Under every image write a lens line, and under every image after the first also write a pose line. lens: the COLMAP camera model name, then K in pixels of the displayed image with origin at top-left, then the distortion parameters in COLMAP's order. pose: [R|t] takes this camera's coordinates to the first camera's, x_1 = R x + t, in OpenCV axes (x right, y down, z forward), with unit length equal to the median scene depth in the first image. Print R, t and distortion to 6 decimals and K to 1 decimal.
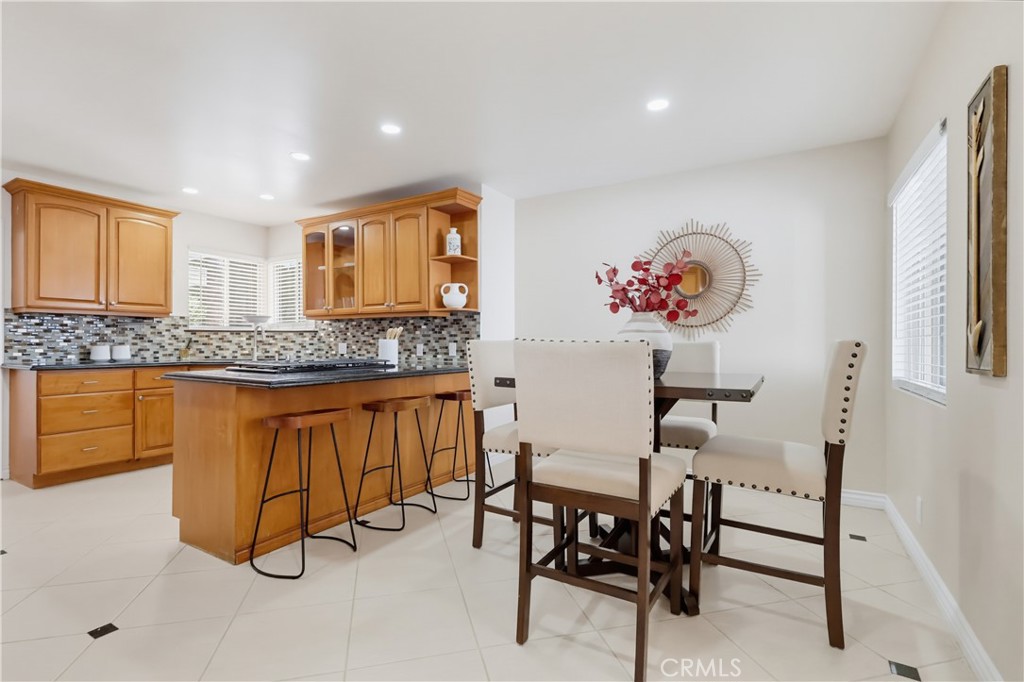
lens RADIAL K [[479.9, 0, 510.1], [0, 479.9, 343.7], [0, 0, 1]] dist [0.001819, -0.000002]
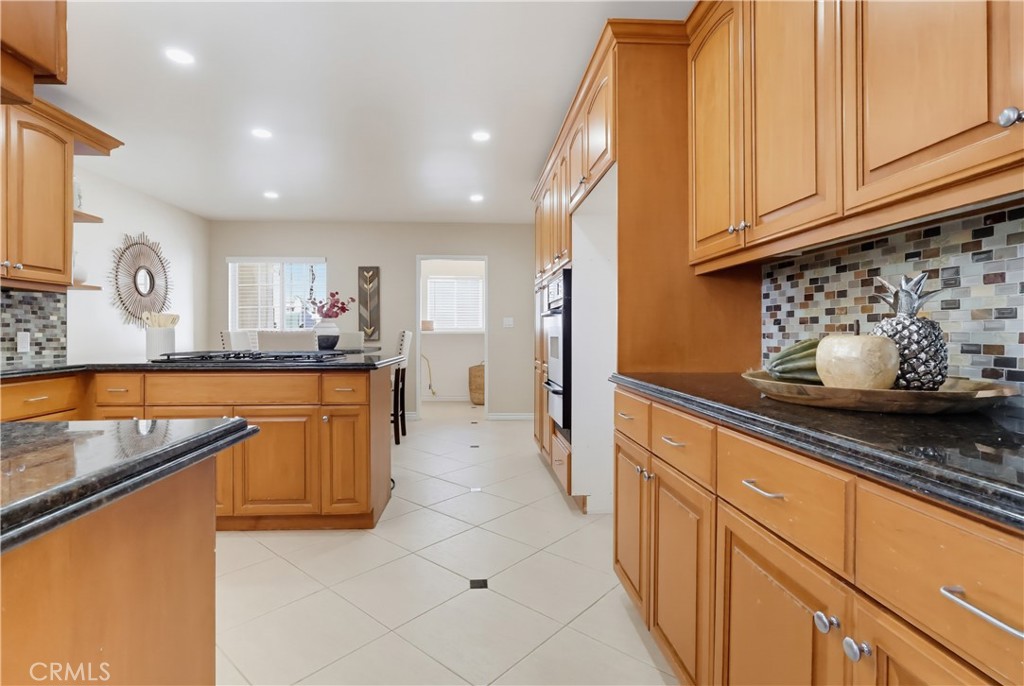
lens RADIAL K [[479.9, 0, 509.6], [0, 479.9, 336.7], [0, 0, 1]] dist [0.001819, -0.000002]
pose [[-0.583965, -0.010084, 0.811716, -1.039232], [-0.002947, 0.999943, 0.010303, -0.004557], [-0.811773, 0.003625, -0.583962, 0.838119]]
